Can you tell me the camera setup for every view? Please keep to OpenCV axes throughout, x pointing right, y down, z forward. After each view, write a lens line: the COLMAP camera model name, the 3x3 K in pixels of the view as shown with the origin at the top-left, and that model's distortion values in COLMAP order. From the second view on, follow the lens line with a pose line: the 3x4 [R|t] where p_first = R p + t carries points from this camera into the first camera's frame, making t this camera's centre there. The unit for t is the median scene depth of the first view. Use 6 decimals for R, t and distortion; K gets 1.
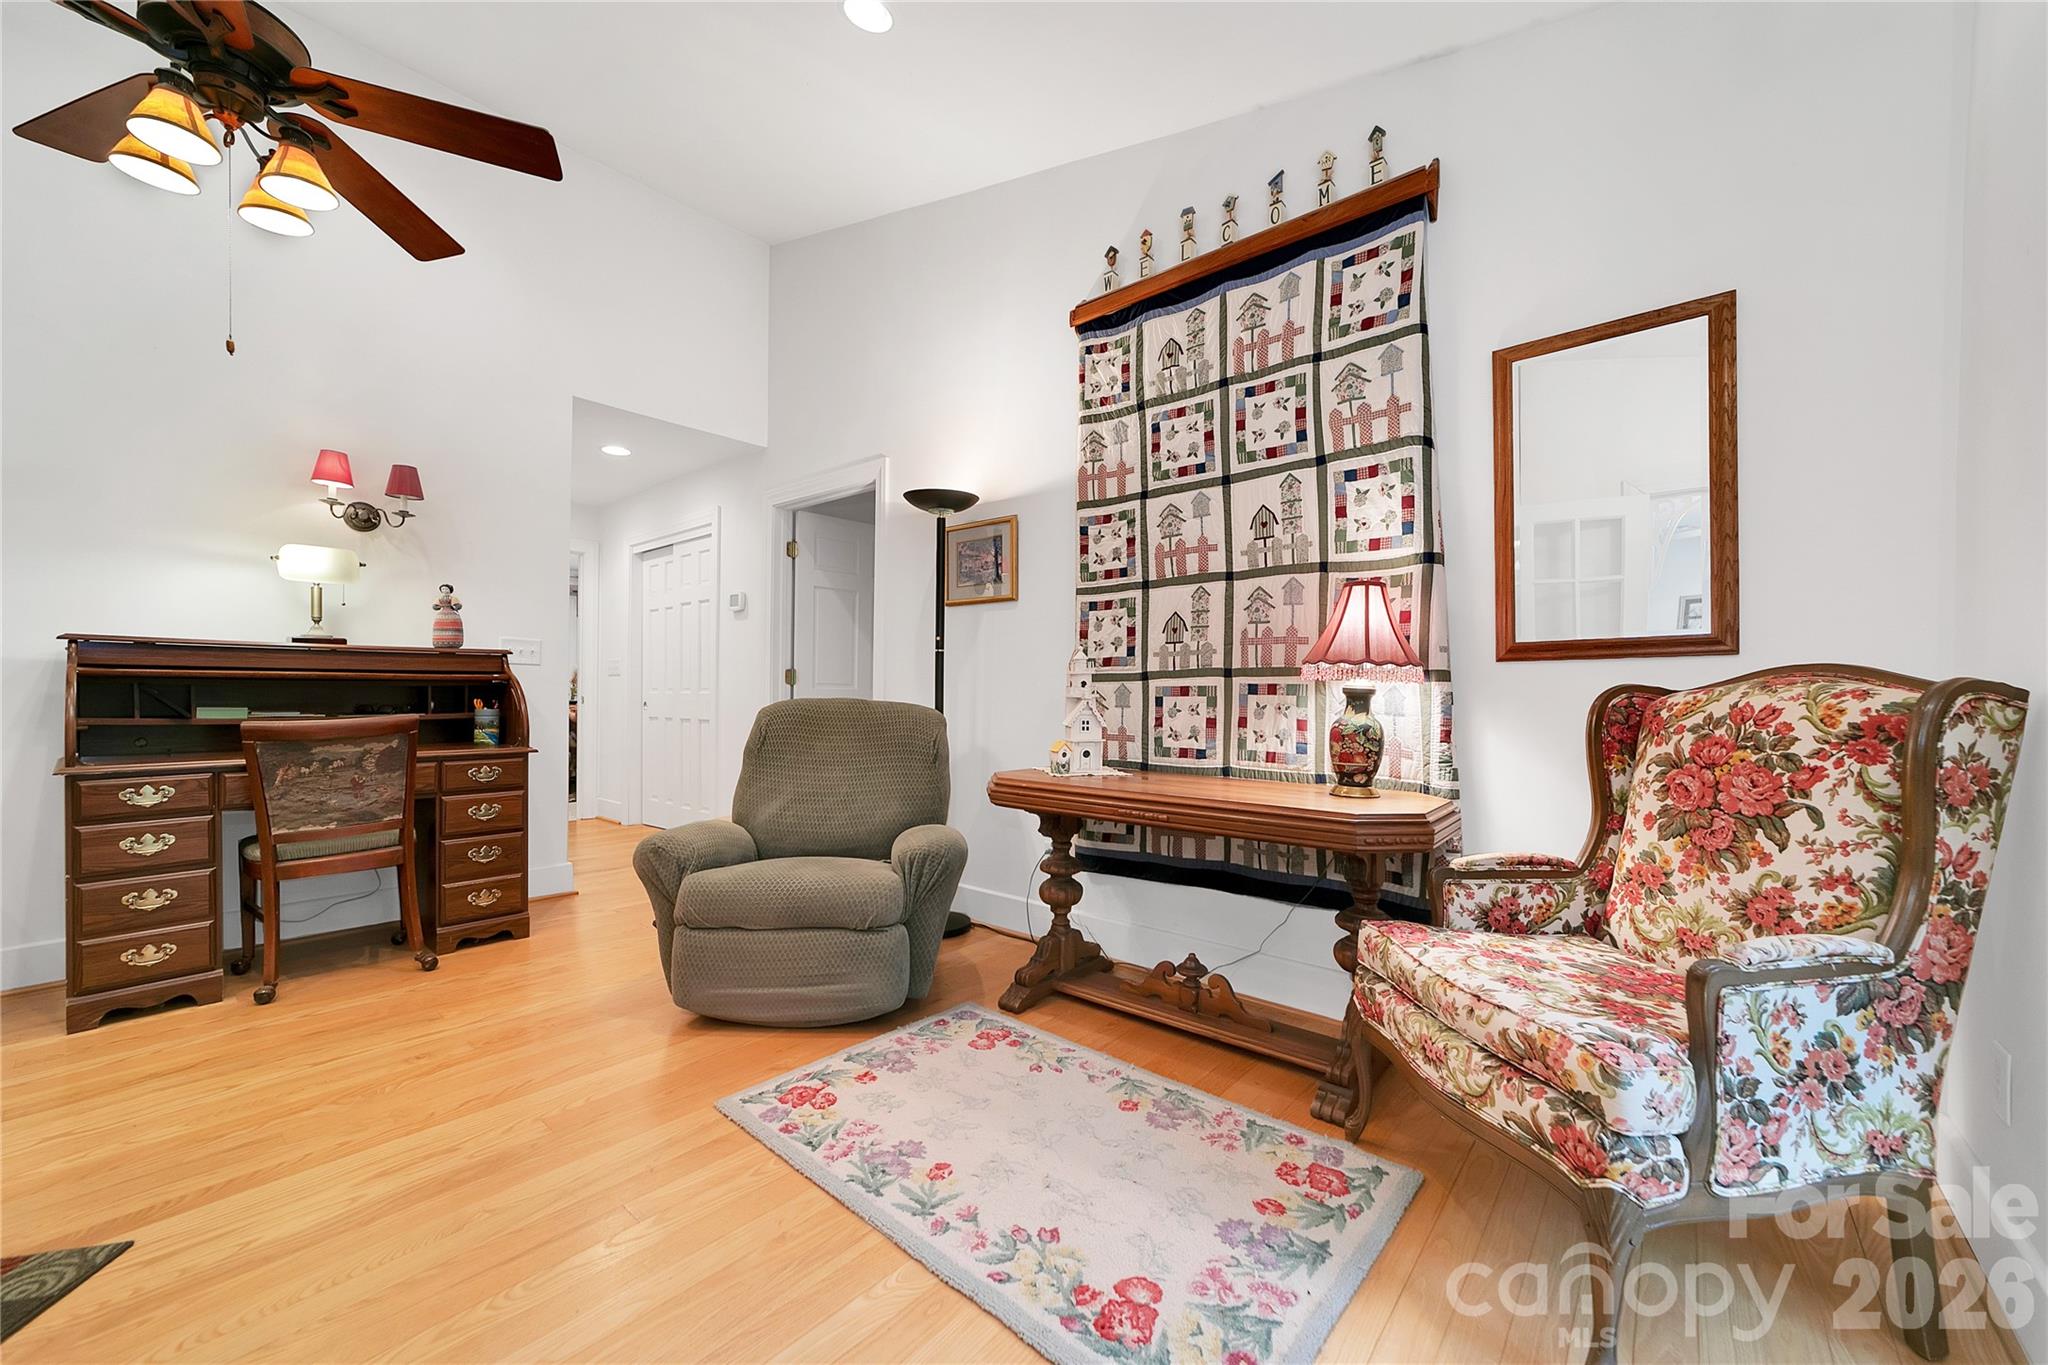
lens RADIAL K [[796.5, 0, 1034.3], [0, 796.5, 694.4], [0, 0, 1]] dist [-0.009787, 0.002374]
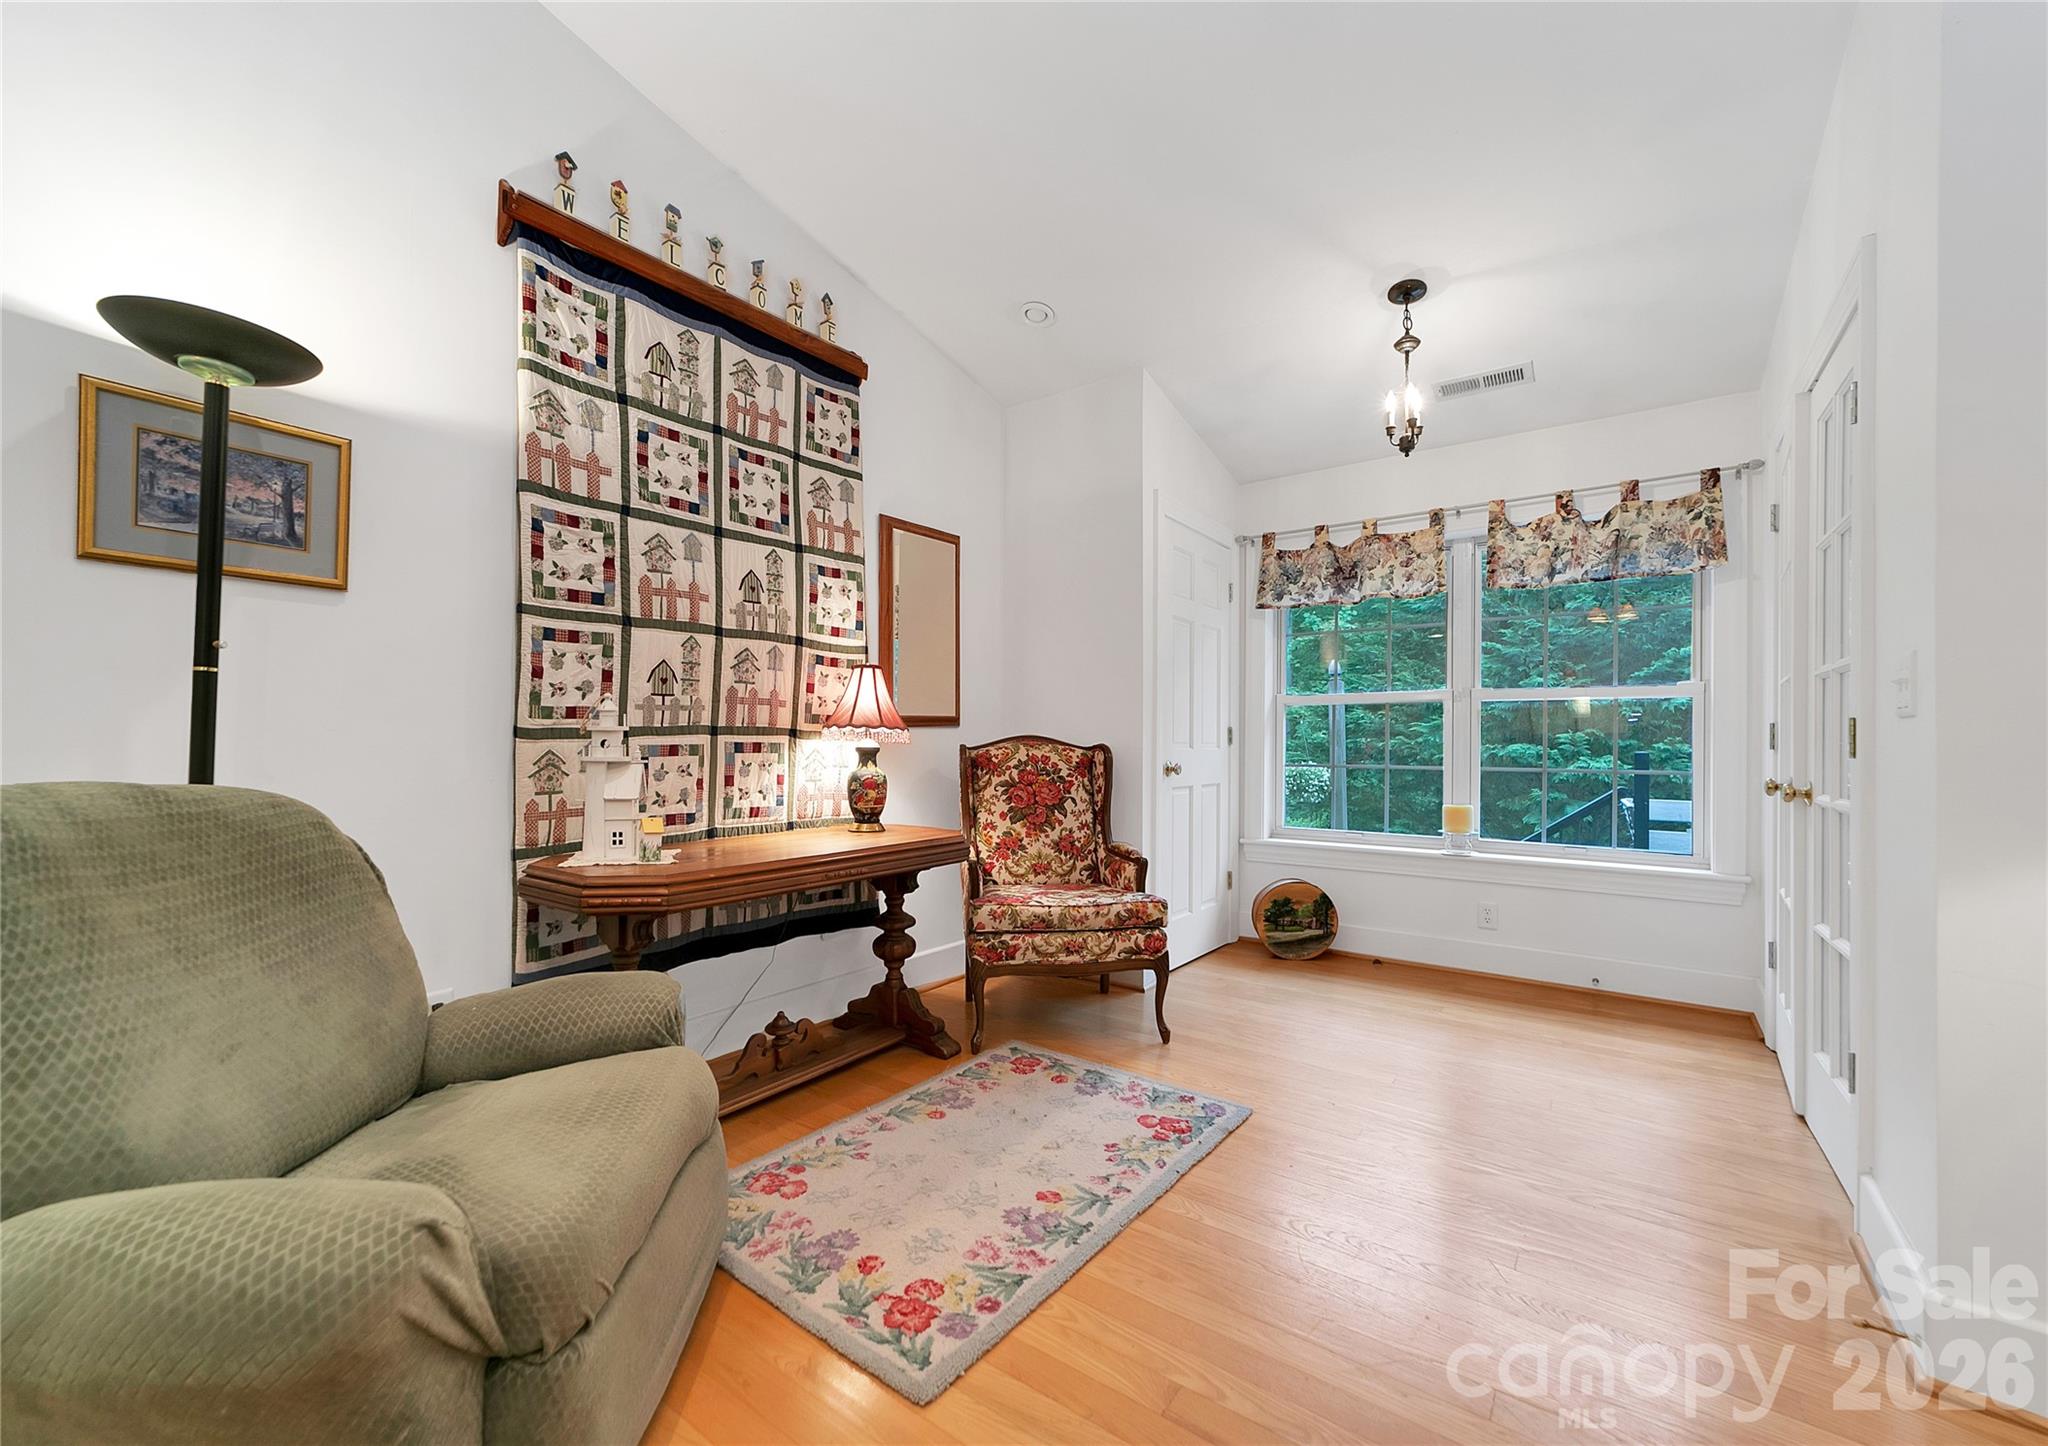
lens RADIAL K [[847.1, 0, 996.6], [0, 847.1, 736.6], [0, 0, 1]] dist [-0.013653, 0.000444]
pose [[-0.067470, -0.006260, 0.997702, -0.867089], [-0.006640, 0.999961, 0.005825, -0.030423], [-0.997699, -0.006232, -0.067509, 0.782957]]
